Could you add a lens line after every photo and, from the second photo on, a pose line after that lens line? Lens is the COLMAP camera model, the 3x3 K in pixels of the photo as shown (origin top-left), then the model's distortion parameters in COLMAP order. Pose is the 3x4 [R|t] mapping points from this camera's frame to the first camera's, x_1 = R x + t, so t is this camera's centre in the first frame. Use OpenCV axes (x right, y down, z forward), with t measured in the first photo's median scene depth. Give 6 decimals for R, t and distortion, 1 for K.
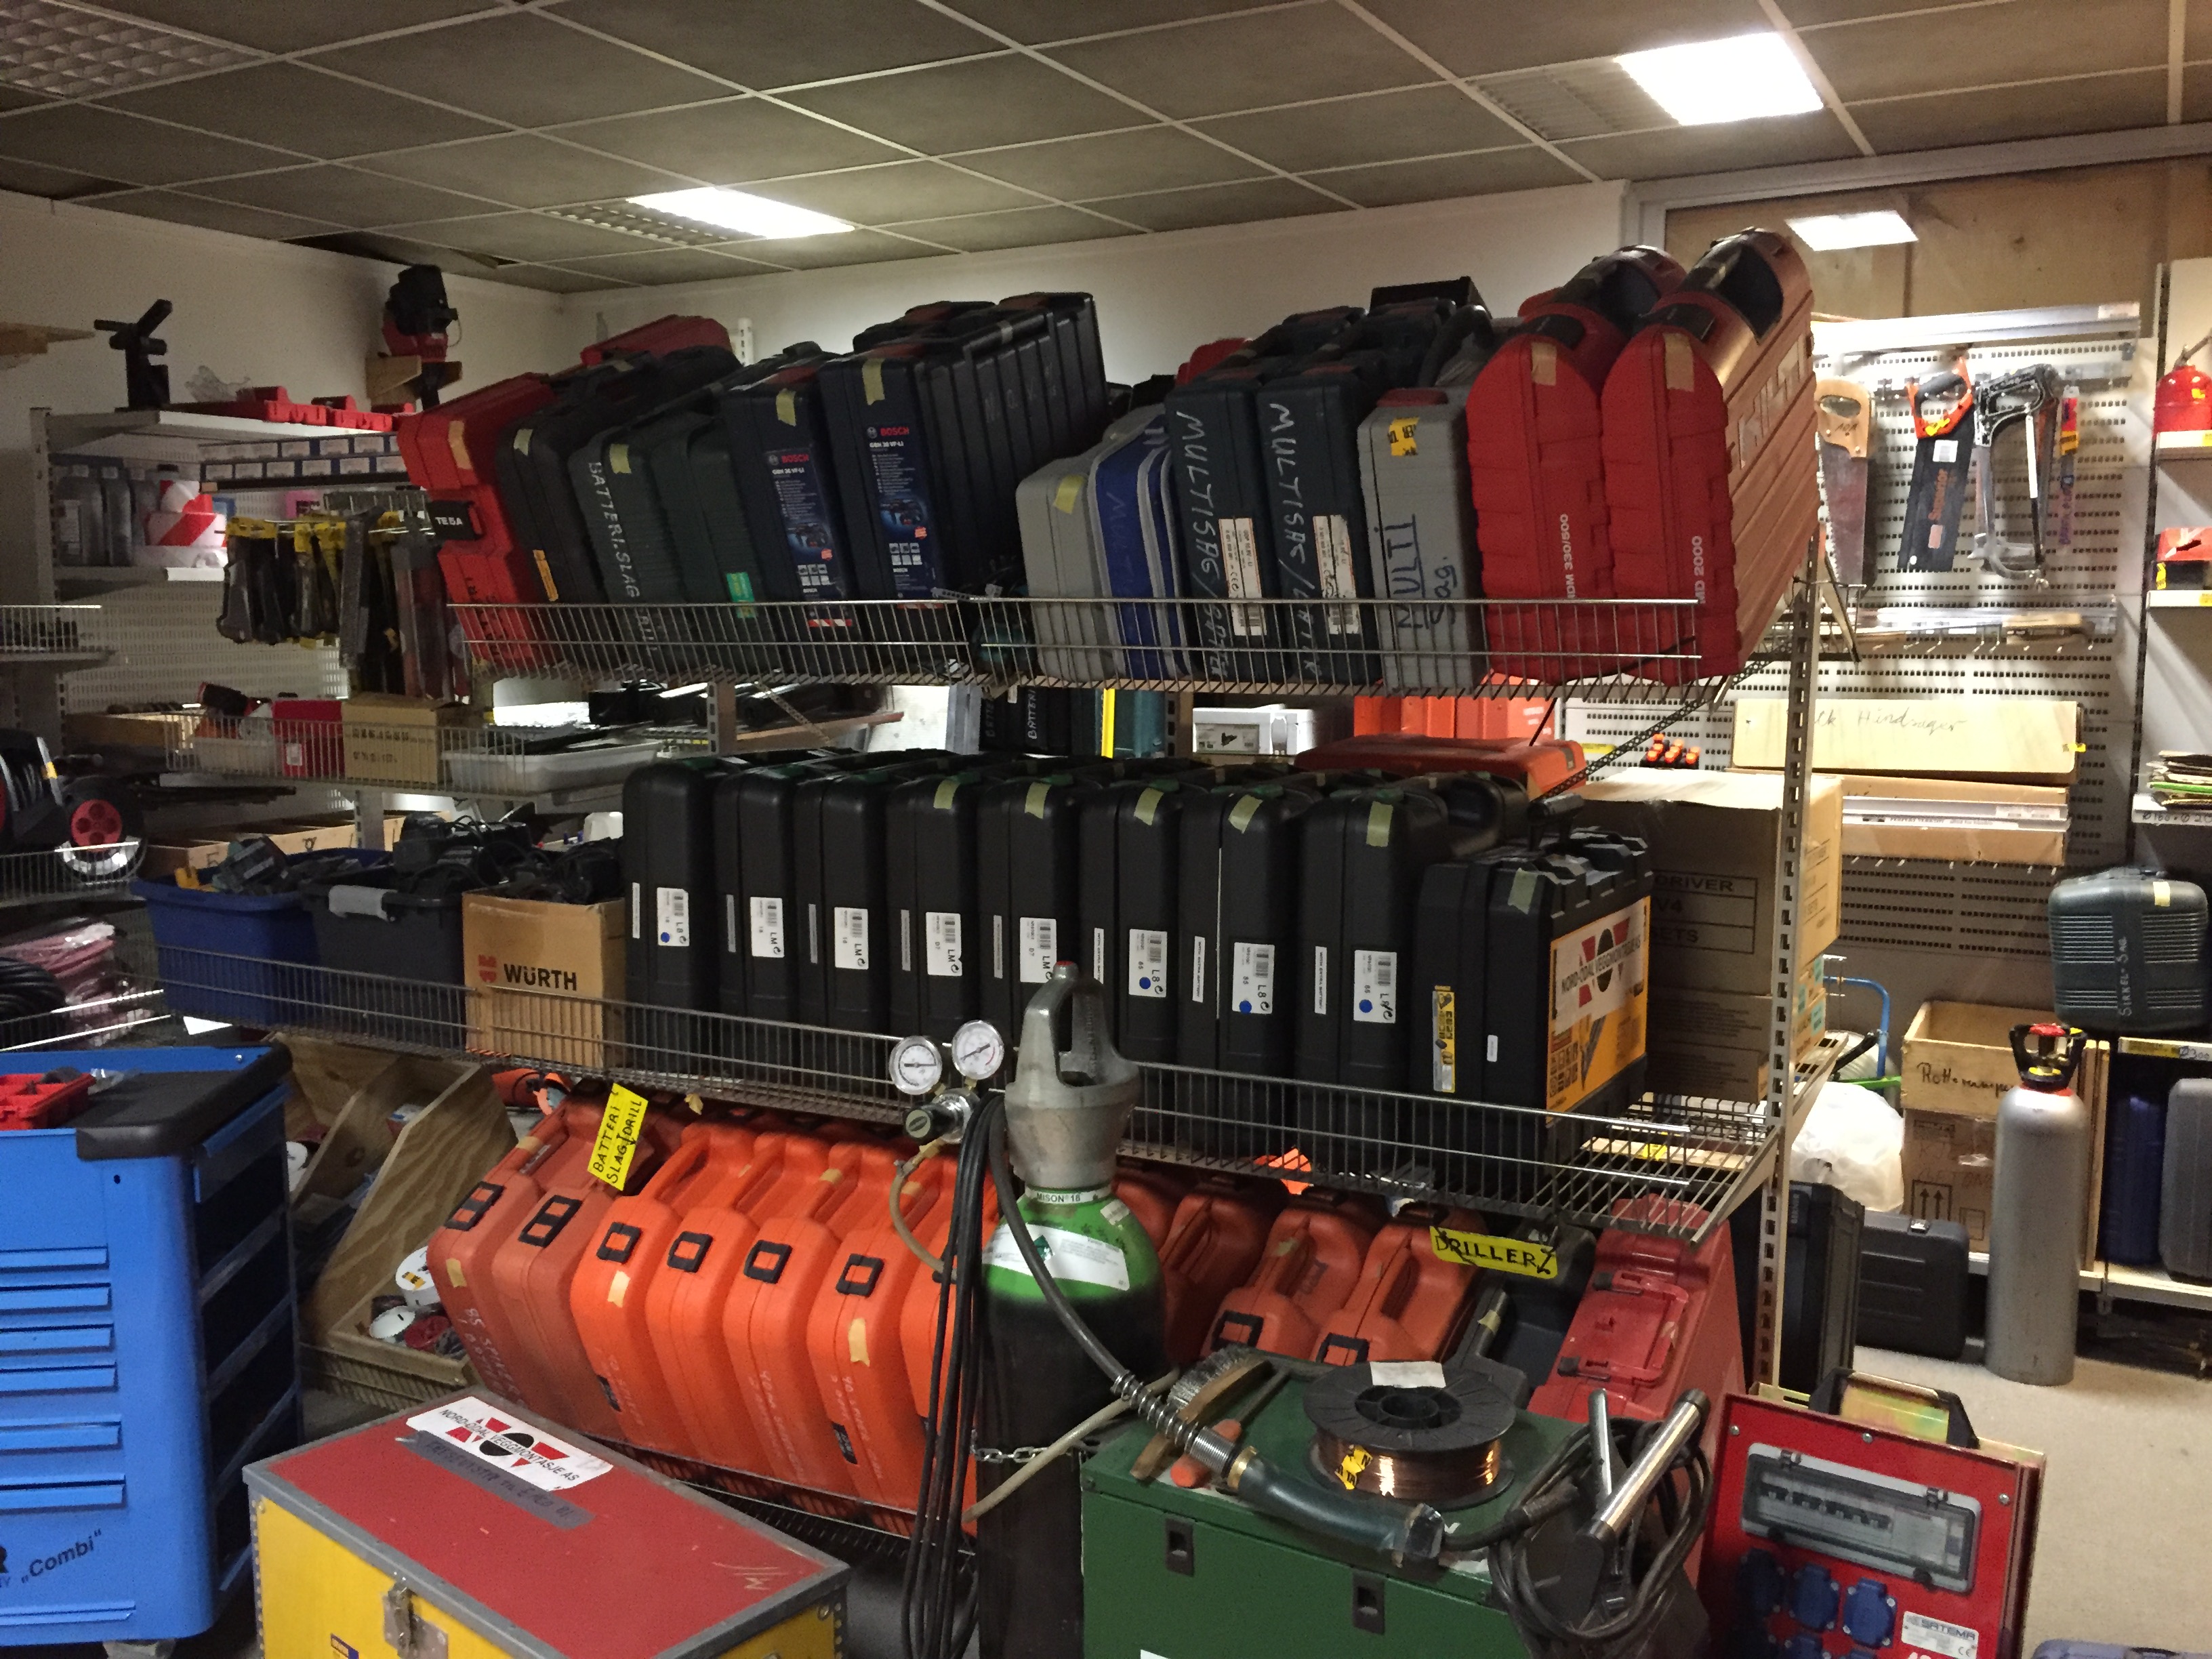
lens RADIAL K [[1901.1, 0, 1105.7], [0, 1901.1, 816.3], [0, 0, 1]] dist [0.078126, -0.103933]
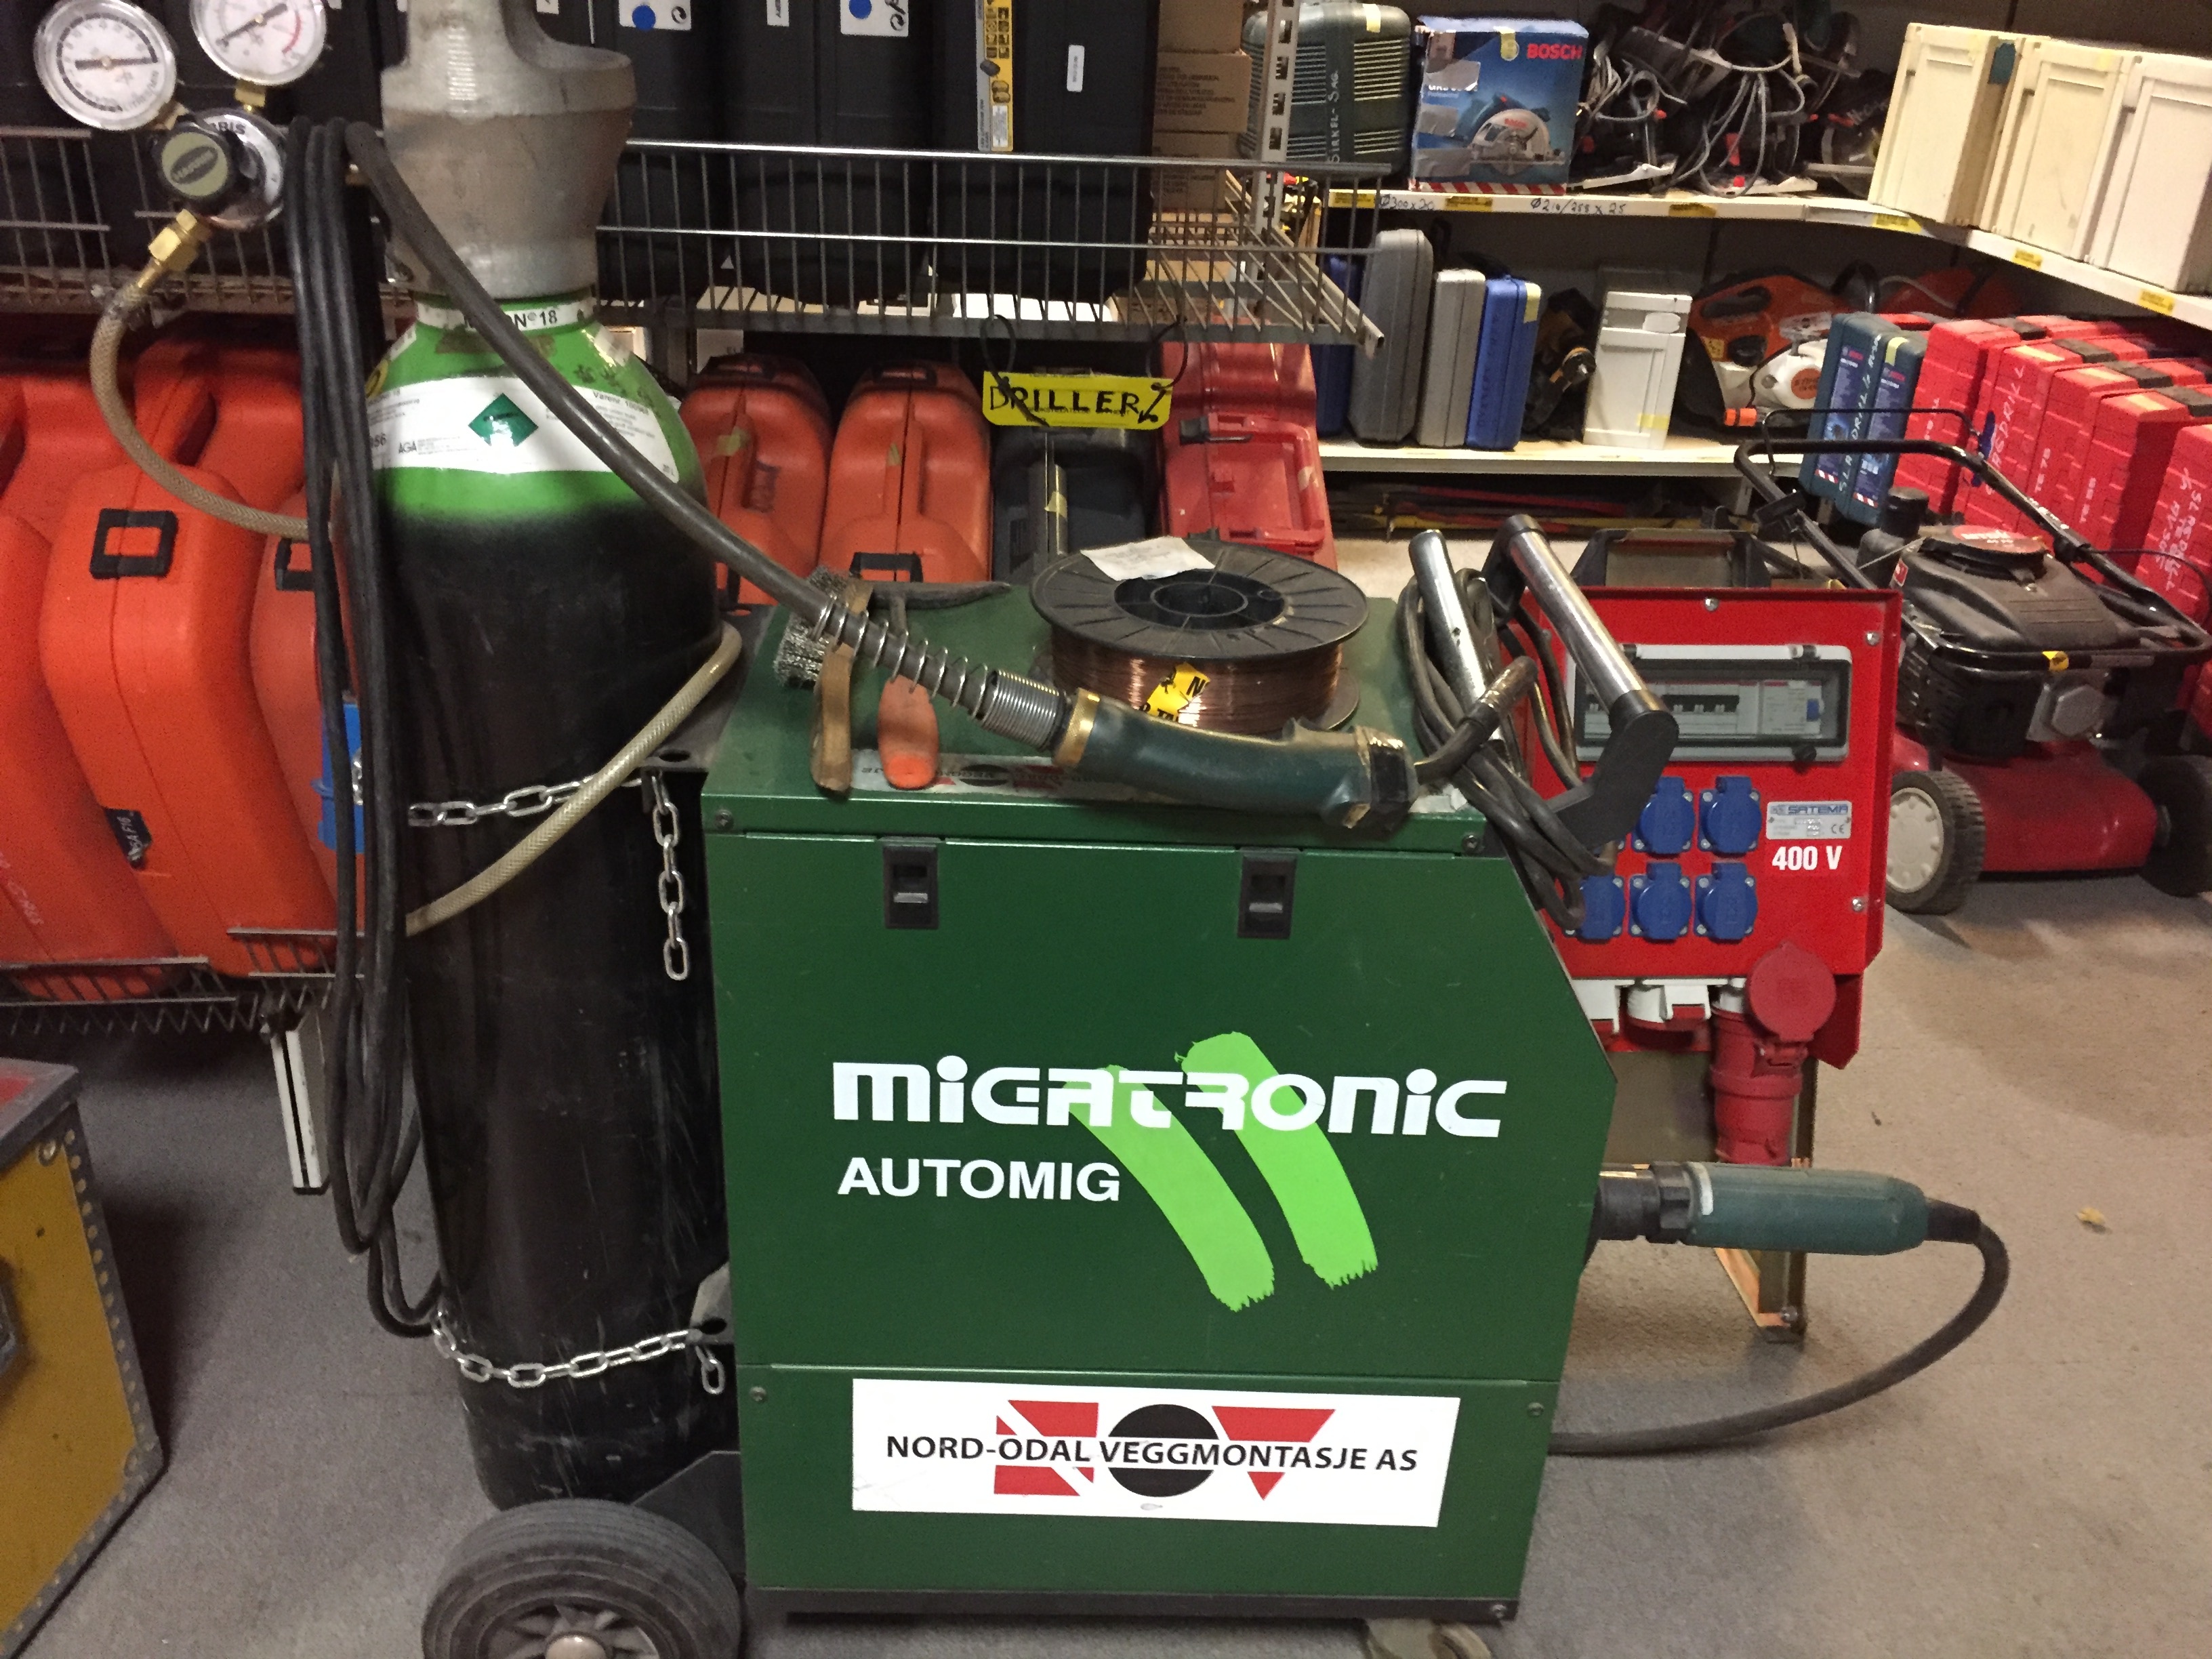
lens RADIAL K [[1901.1, 0, 1124.3], [0, 1901.1, 831.9], [0, 0, 1]] dist [0.078126, -0.103933]
pose [[0.836228, -0.204238, 0.508930, -0.155317], [0.012420, 0.934873, 0.354764, 0.131087], [-0.548242, -0.290342, 0.784304, 0.417416]]
